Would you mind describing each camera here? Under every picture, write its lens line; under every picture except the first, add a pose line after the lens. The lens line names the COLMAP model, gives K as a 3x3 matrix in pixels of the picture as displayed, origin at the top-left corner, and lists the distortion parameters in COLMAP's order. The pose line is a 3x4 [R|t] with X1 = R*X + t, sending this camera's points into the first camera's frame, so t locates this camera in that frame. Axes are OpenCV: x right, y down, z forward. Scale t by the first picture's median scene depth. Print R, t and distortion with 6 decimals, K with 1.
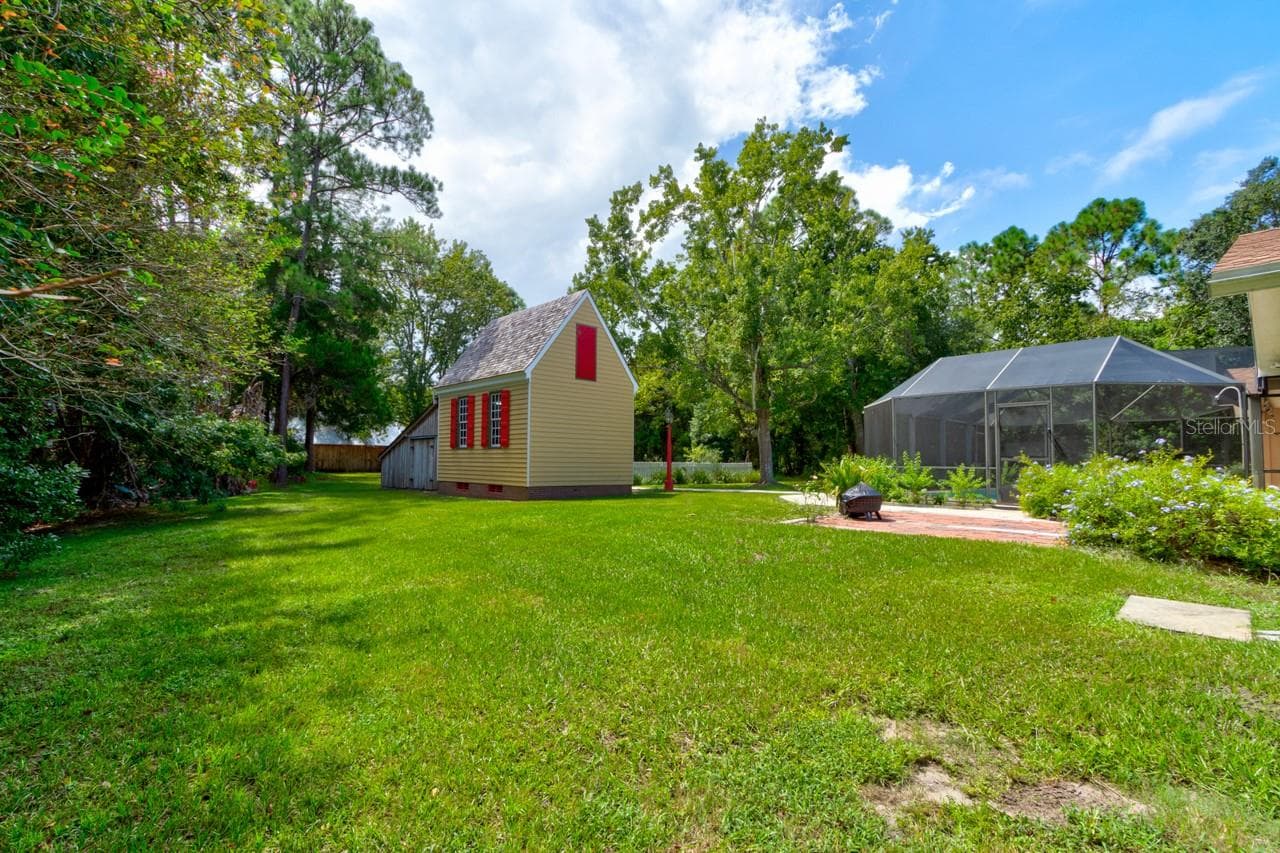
lens RADIAL K [[589.0, 0, 637.8], [0, 589.0, 435.7], [0, 0, 1]] dist [0.001069, 0.000409]
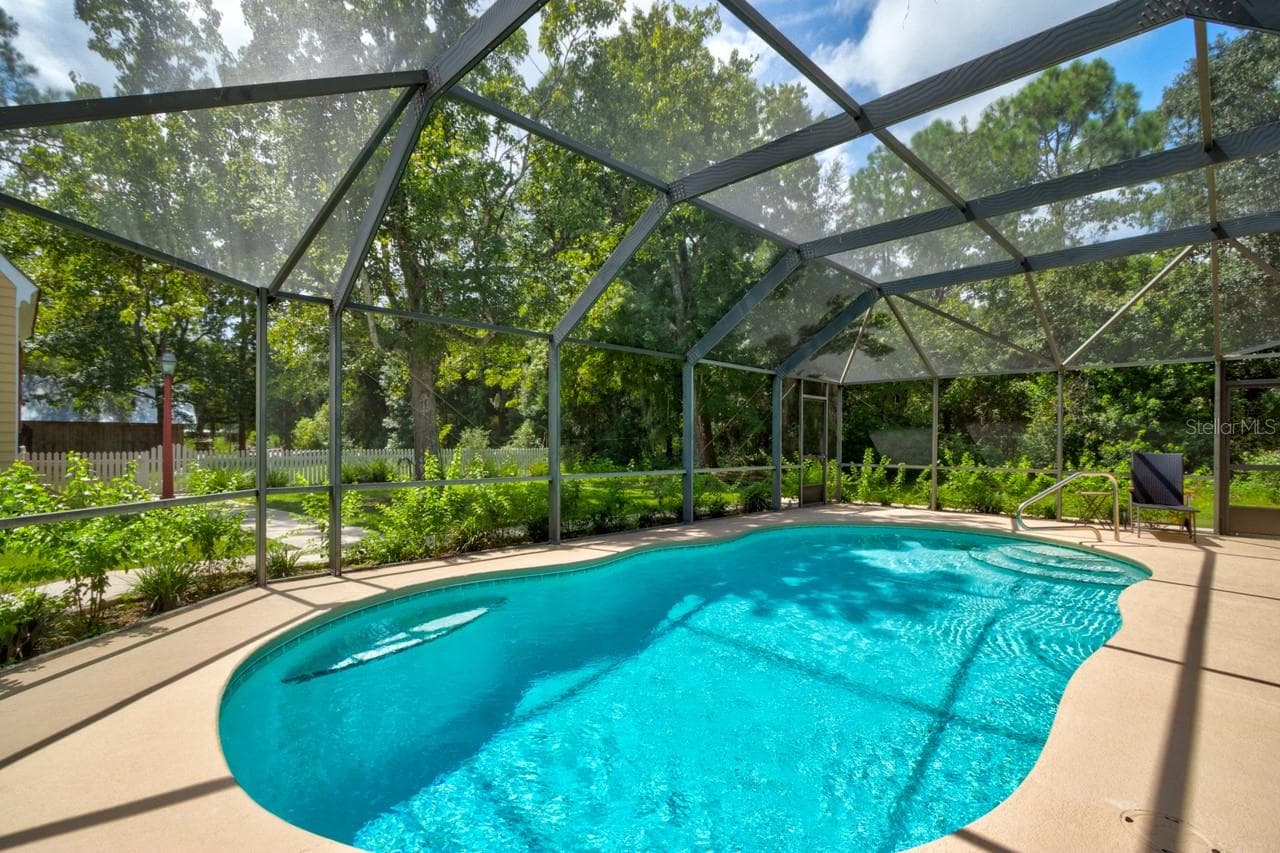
lens RADIAL K [[589.0, 0, 637.8], [0, 589.0, 435.7], [0, 0, 1]] dist [0.001069, 0.000409]
pose [[0.997616, -0.000019, 0.069007, 0.258200], [-0.003038, 0.999018, 0.044195, 0.004398], [-0.068940, -0.044300, 0.996637, 0.336218]]
